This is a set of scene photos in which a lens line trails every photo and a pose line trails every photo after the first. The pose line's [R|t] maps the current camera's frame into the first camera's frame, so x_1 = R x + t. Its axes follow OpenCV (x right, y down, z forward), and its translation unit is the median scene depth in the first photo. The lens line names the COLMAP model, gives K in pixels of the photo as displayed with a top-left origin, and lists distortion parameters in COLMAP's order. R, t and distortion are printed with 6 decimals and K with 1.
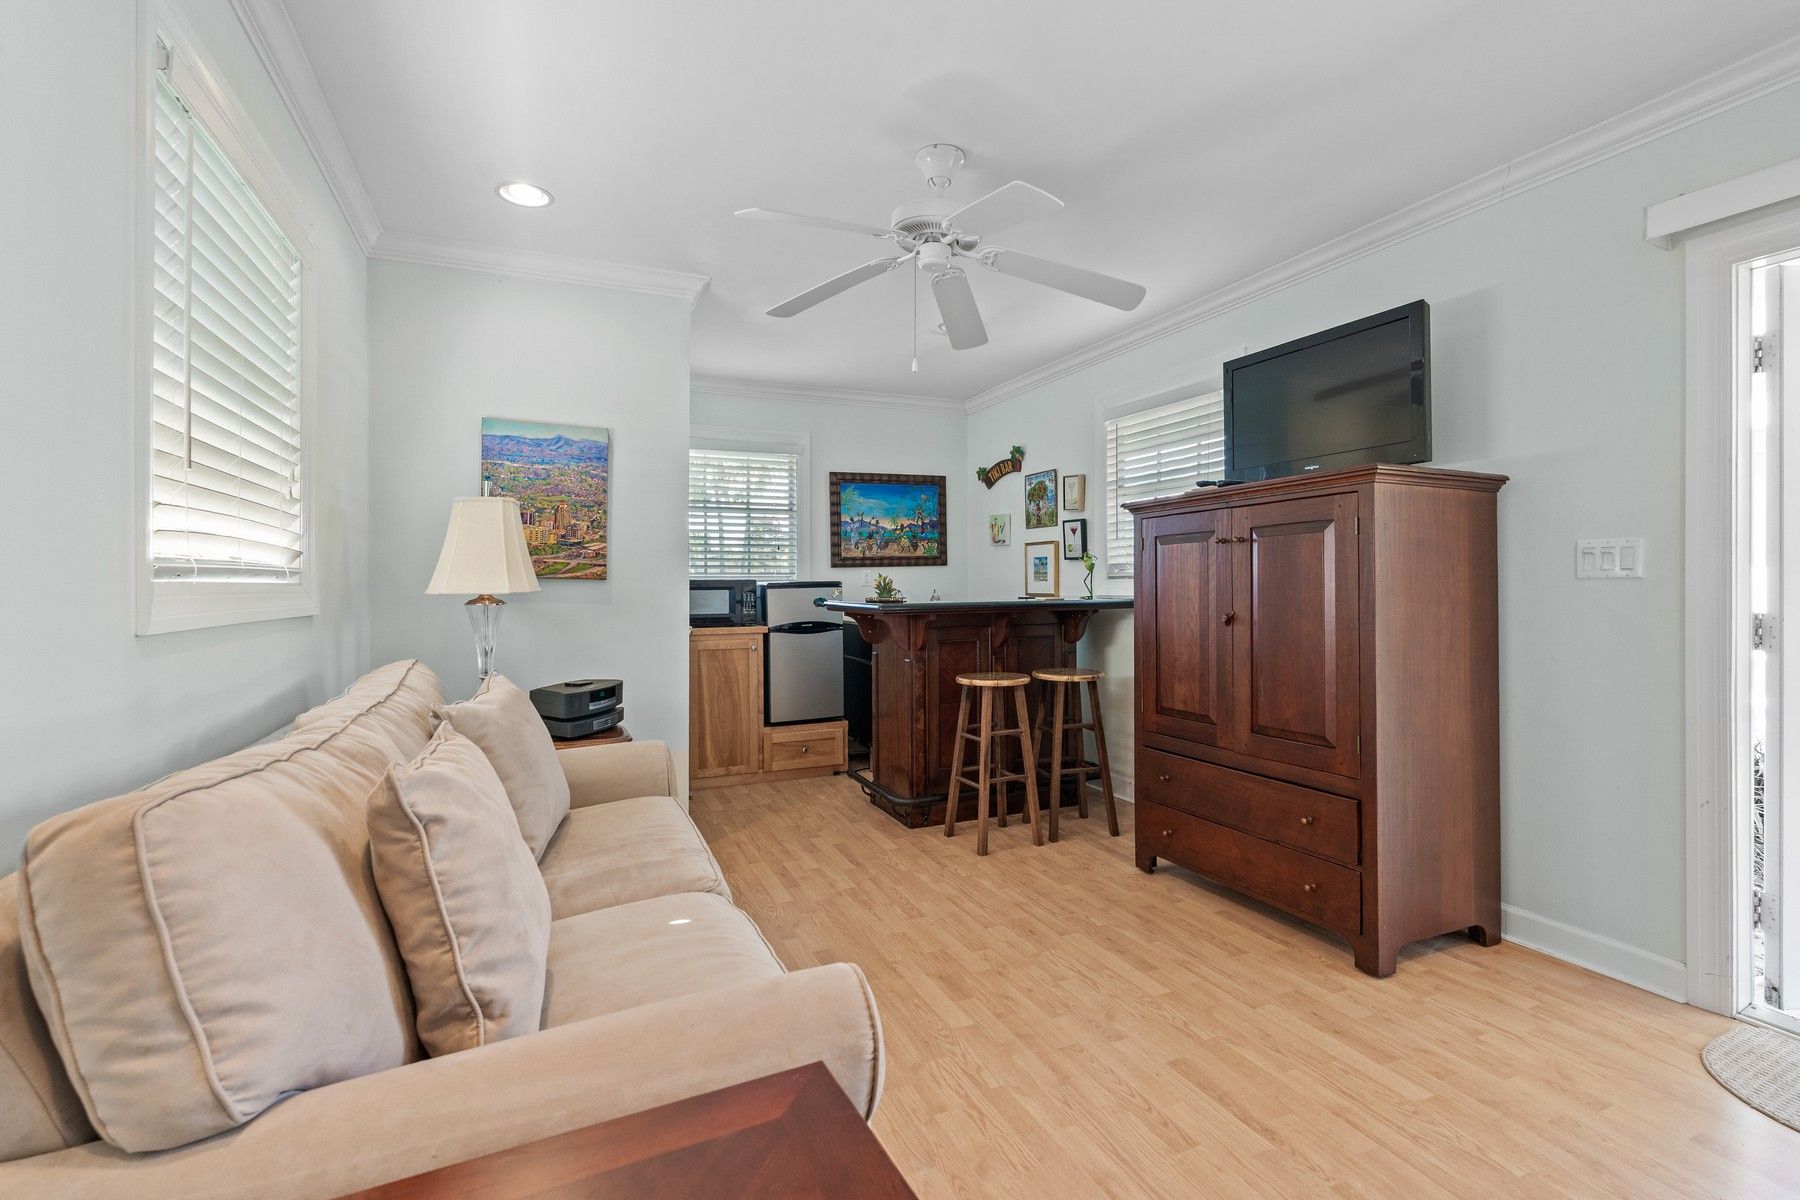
lens RADIAL K [[799.6, 0, 908.3], [0, 799.6, 605.3], [0, 0, 1]] dist [-0.000911, -0.000191]
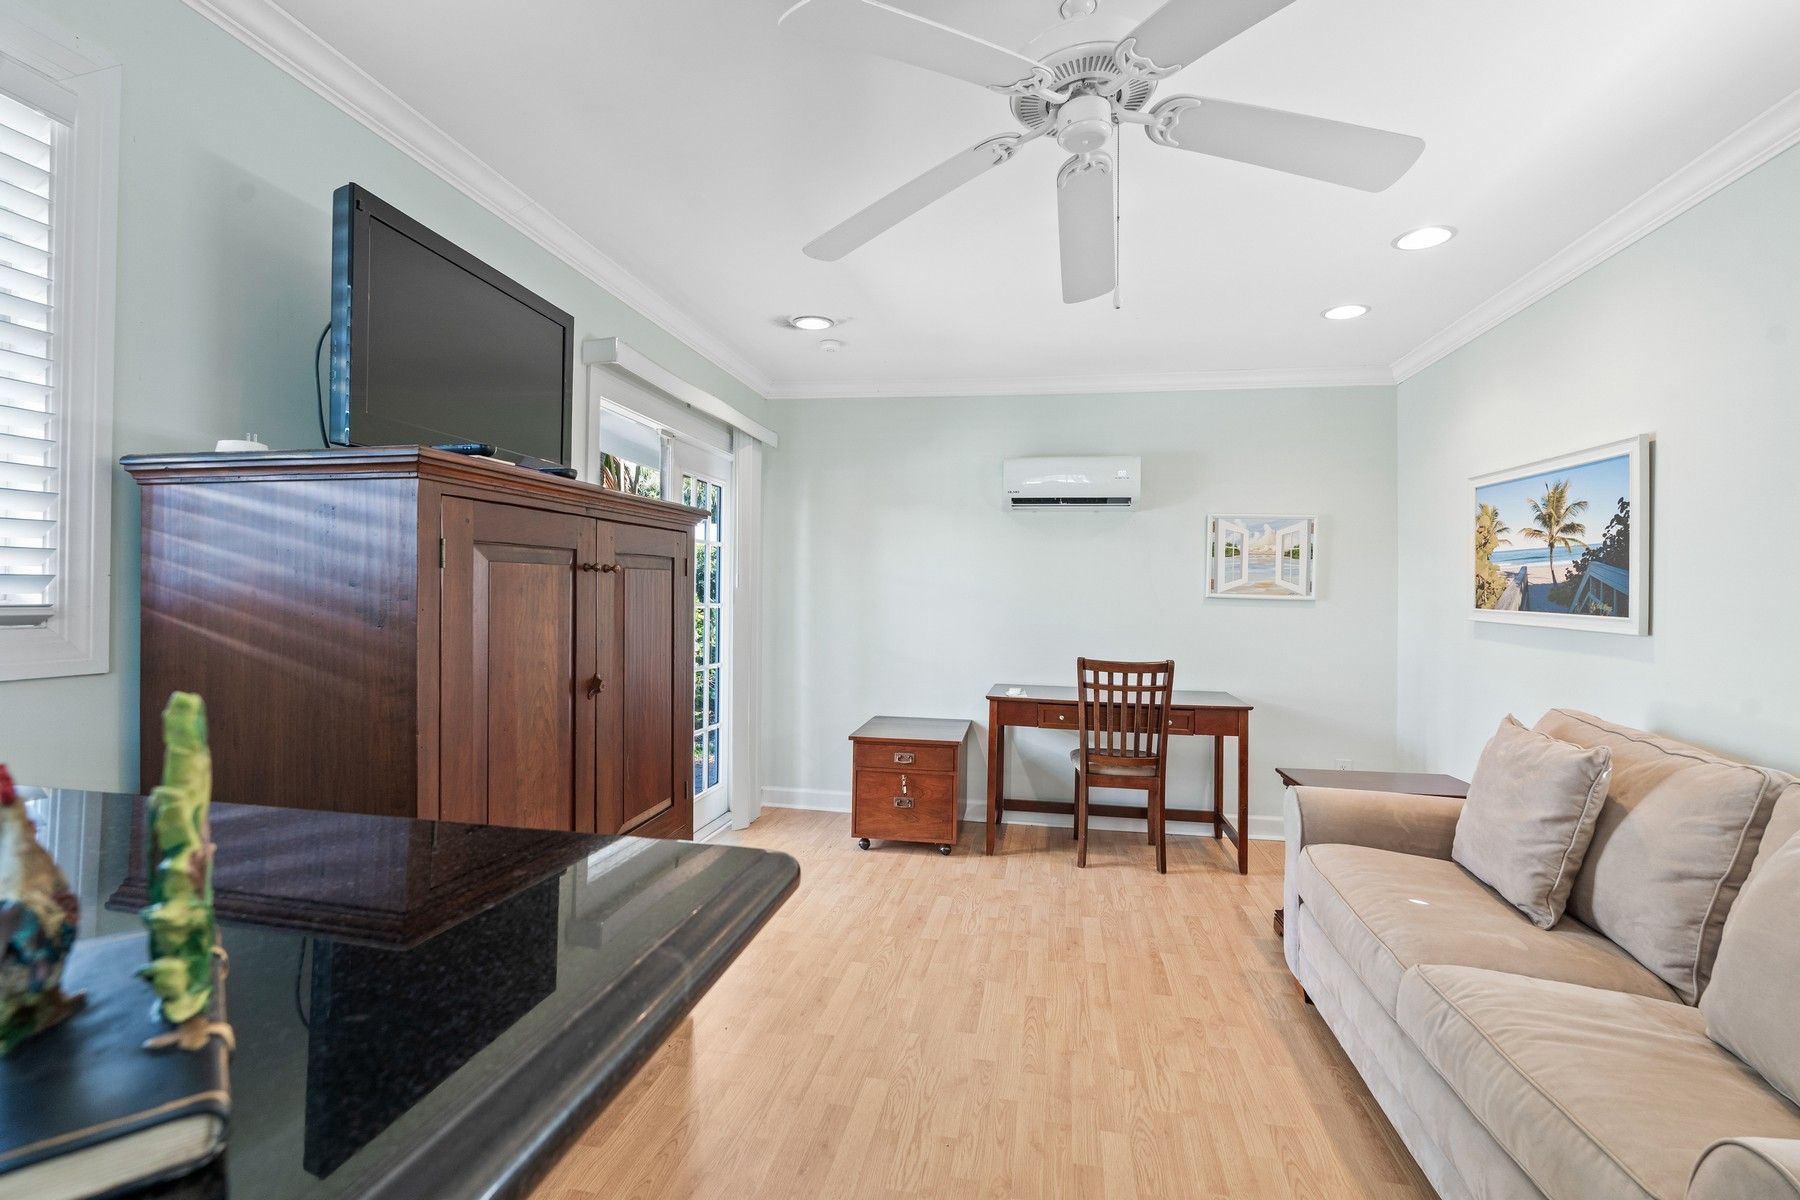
lens RADIAL K [[799.6, 0, 908.3], [0, 799.6, 605.3], [0, 0, 1]] dist [-0.000911, -0.000191]
pose [[-0.822306, -0.011162, 0.568936, -0.245647], [0.003852, 0.999676, 0.025180, -0.088074], [-0.569032, 0.022897, -0.821997, 1.869869]]
